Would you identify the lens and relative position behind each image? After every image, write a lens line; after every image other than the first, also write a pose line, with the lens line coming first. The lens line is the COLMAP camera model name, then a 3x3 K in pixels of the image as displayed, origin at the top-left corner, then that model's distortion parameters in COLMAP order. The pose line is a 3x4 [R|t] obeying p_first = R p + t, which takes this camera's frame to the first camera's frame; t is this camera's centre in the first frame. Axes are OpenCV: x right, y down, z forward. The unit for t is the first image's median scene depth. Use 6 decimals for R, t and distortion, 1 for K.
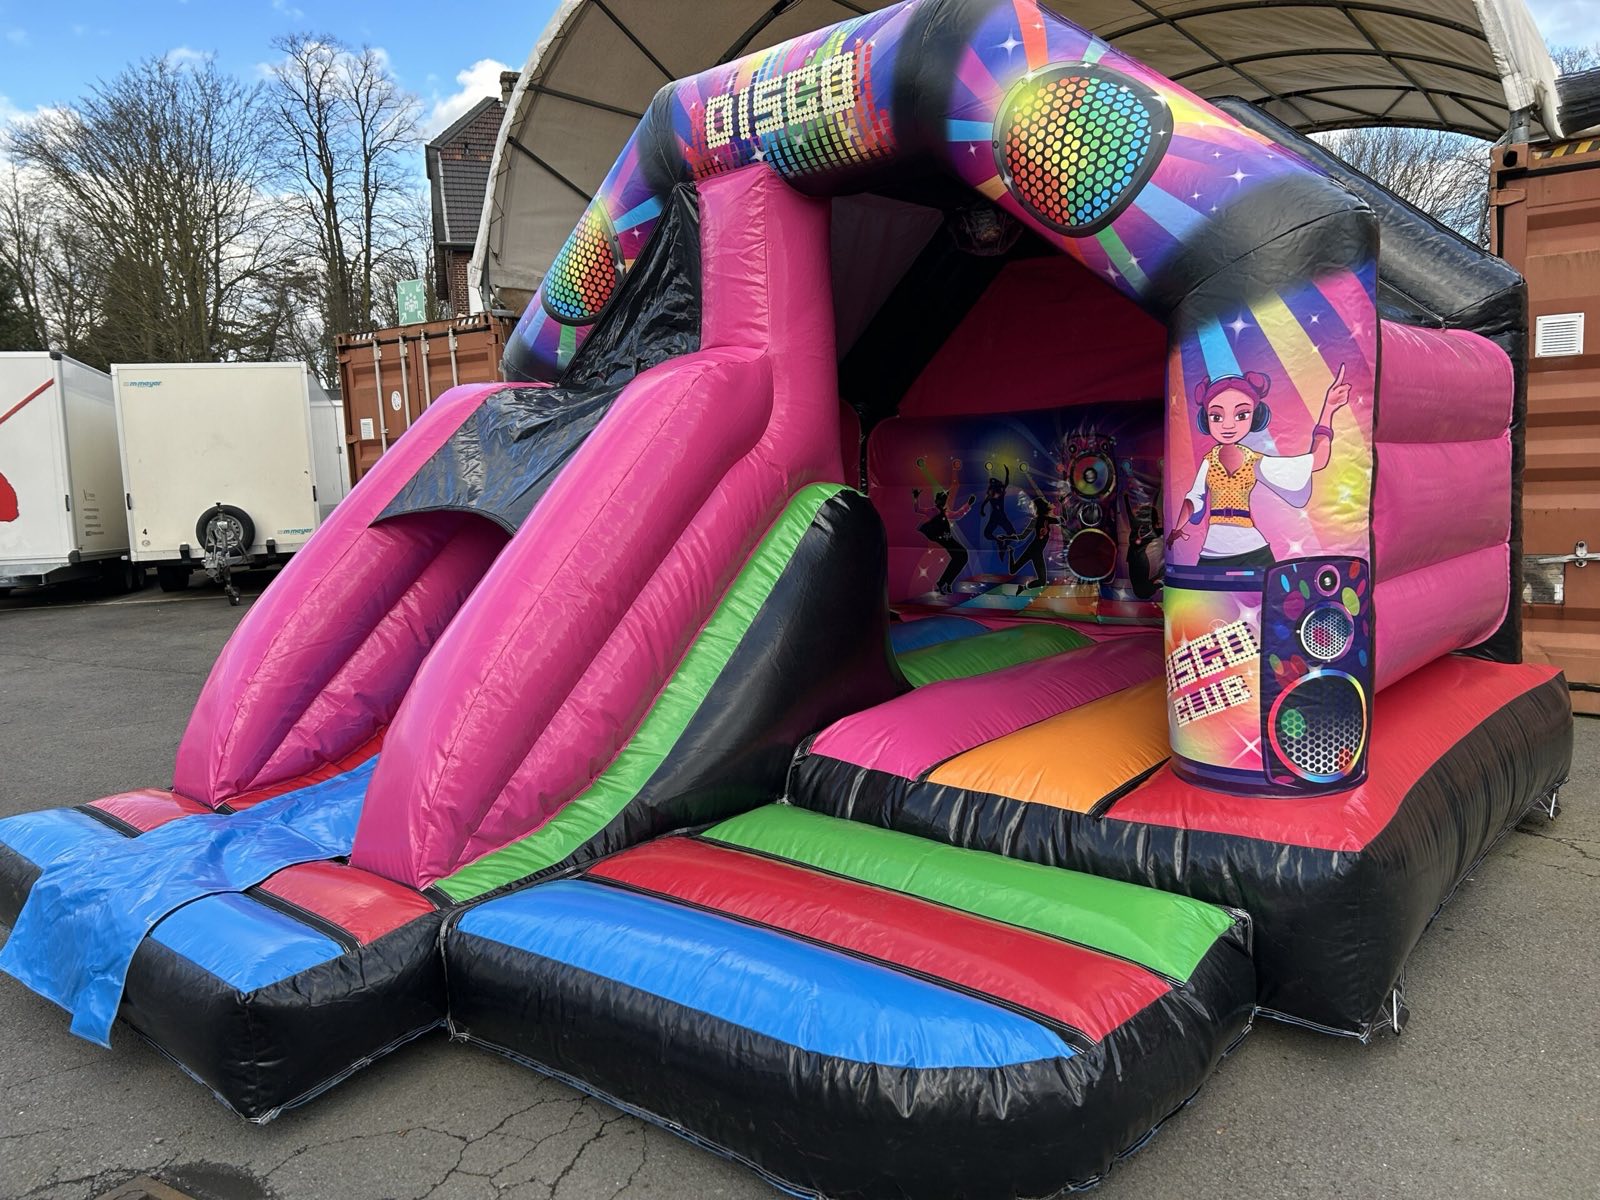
lens RADIAL K [[1225.1, 0, 805.3], [0, 1225.1, 602.0], [0, 0, 1]] dist [0.061848, -0.088012]
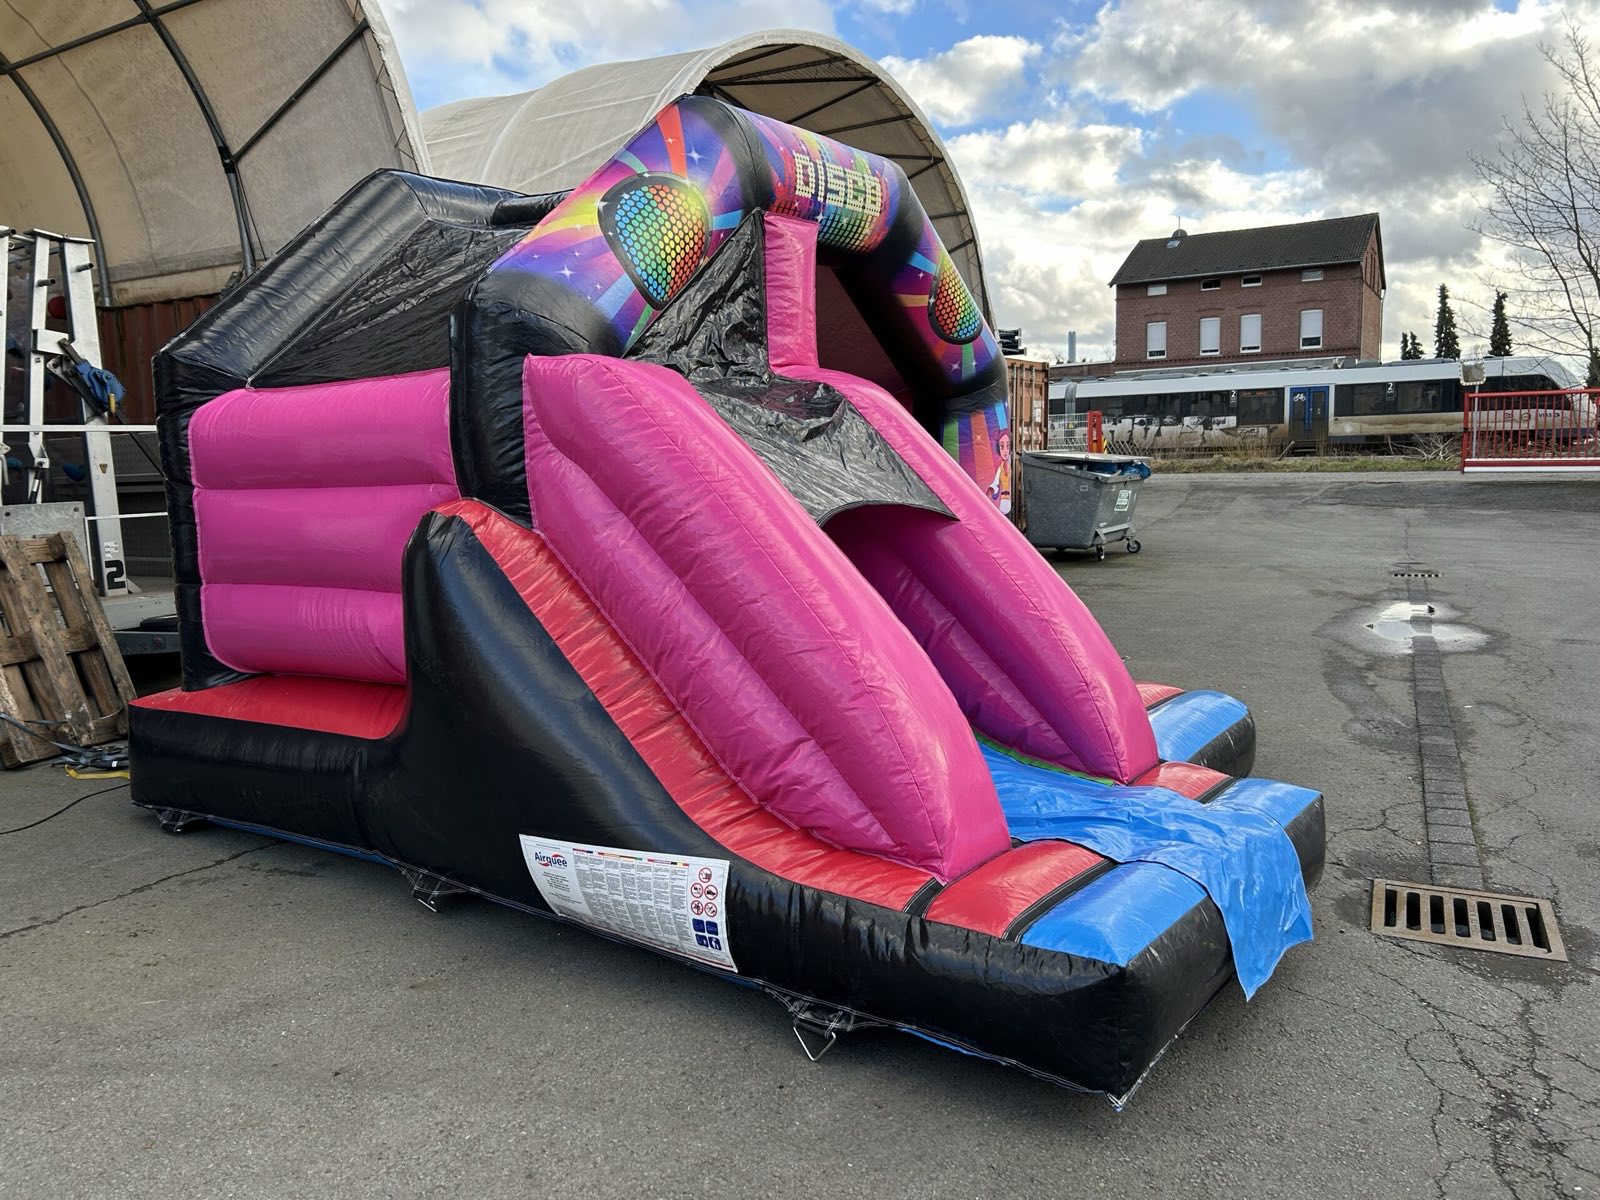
lens RADIAL K [[1225.1, 0, 805.3], [0, 1225.1, 602.0], [0, 0, 1]] dist [0.061848, -0.088012]
pose [[-0.110358, -0.075507, 0.991020, -1.387199], [0.136987, 0.986438, 0.090413, -0.102346], [-0.984406, 0.145735, -0.098518, 1.282754]]
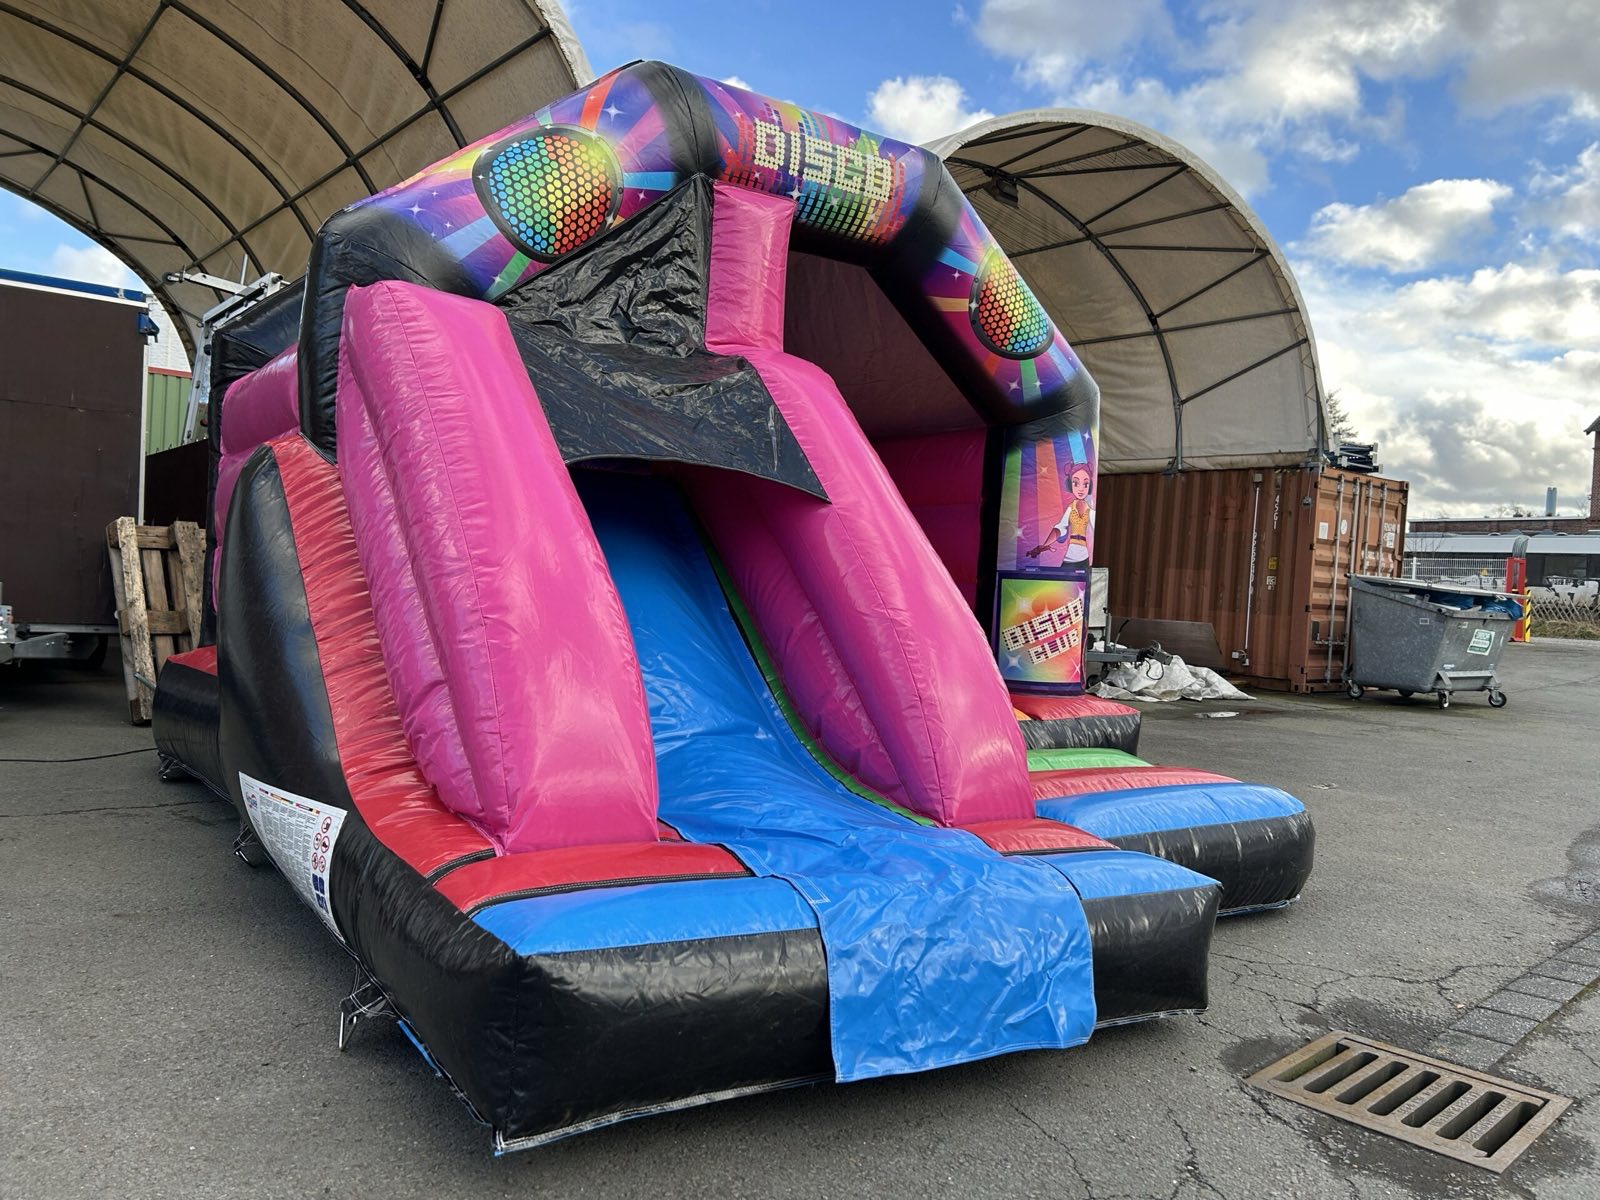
lens RADIAL K [[1225.1, 0, 805.3], [0, 1225.1, 602.0], [0, 0, 1]] dist [0.061848, -0.088012]
pose [[0.219006, 0.036621, 0.975036, -1.214526], [0.042746, 0.997976, -0.047084, 0.072328], [-0.974787, 0.051990, 0.216998, 0.822045]]
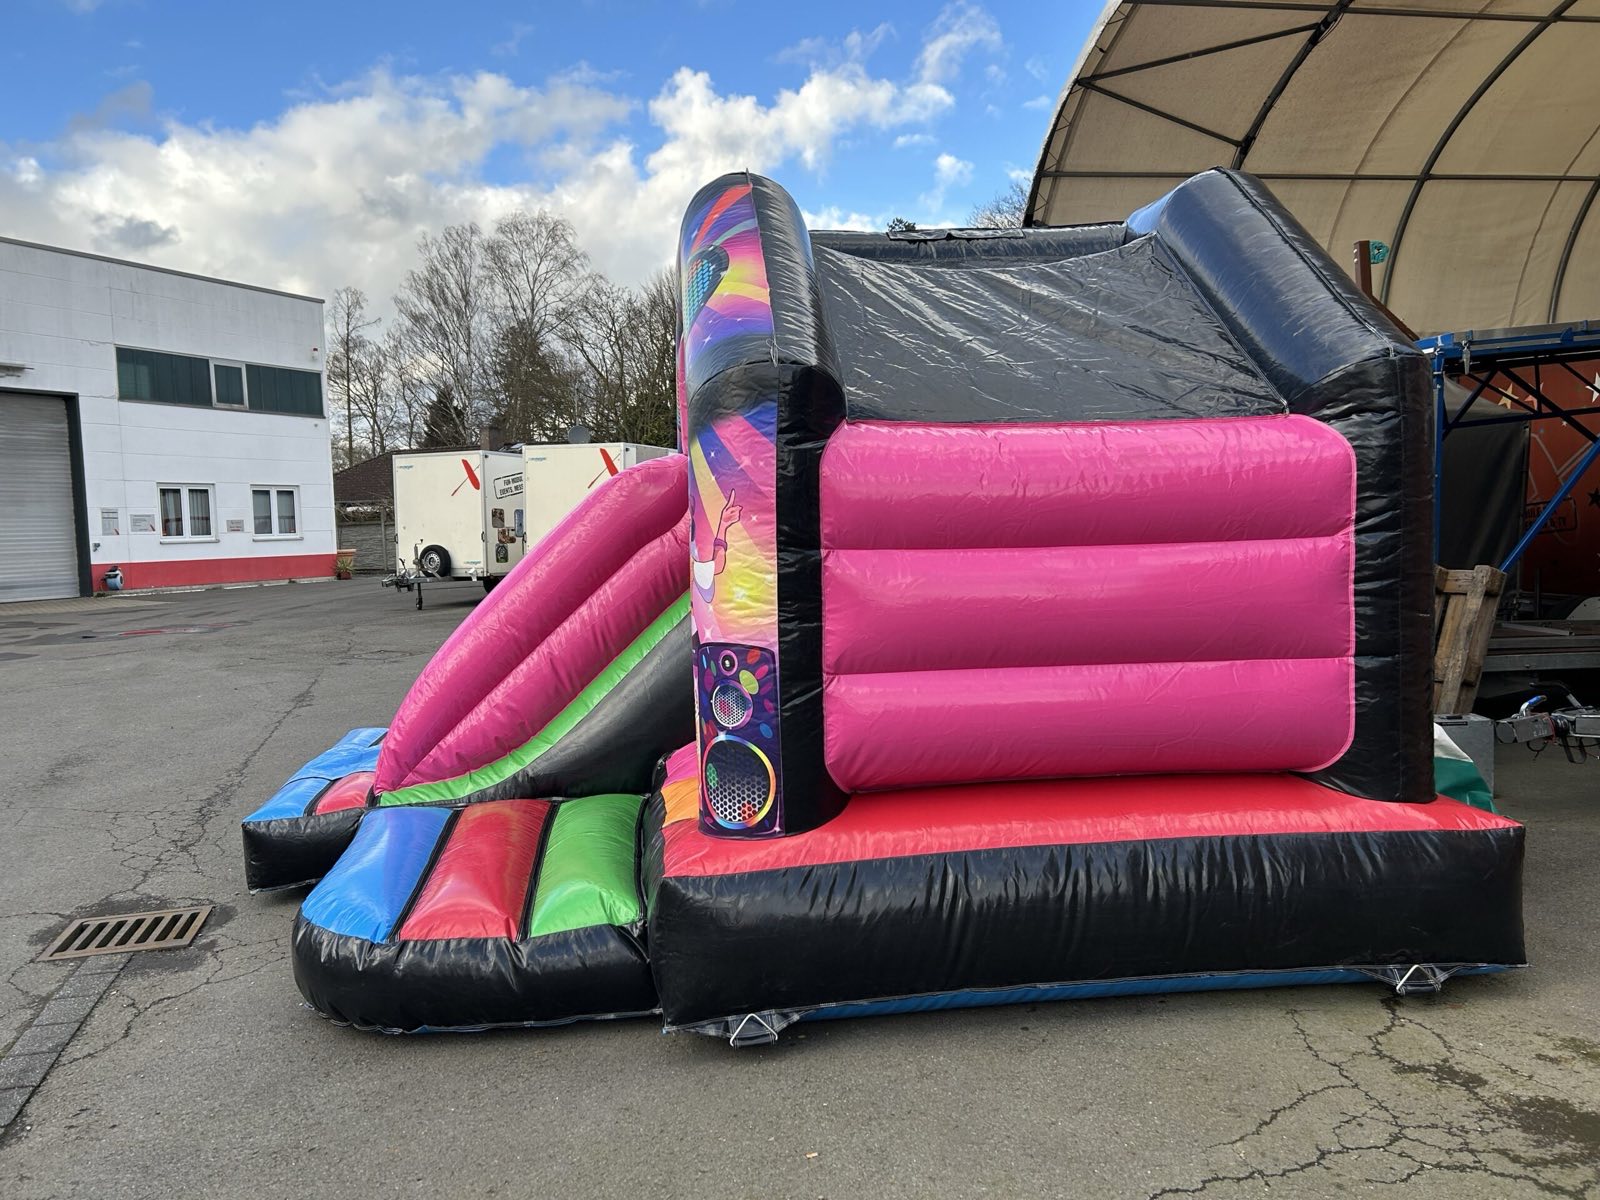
lens RADIAL K [[1225.1, 0, 805.3], [0, 1225.1, 602.0], [0, 0, 1]] dist [0.061848, -0.088012]
pose [[0.743018, 0.061624, -0.666428, 1.041339], [-0.075423, 0.997119, 0.008111, -0.075629], [0.665008, 0.044238, 0.745525, 0.108858]]
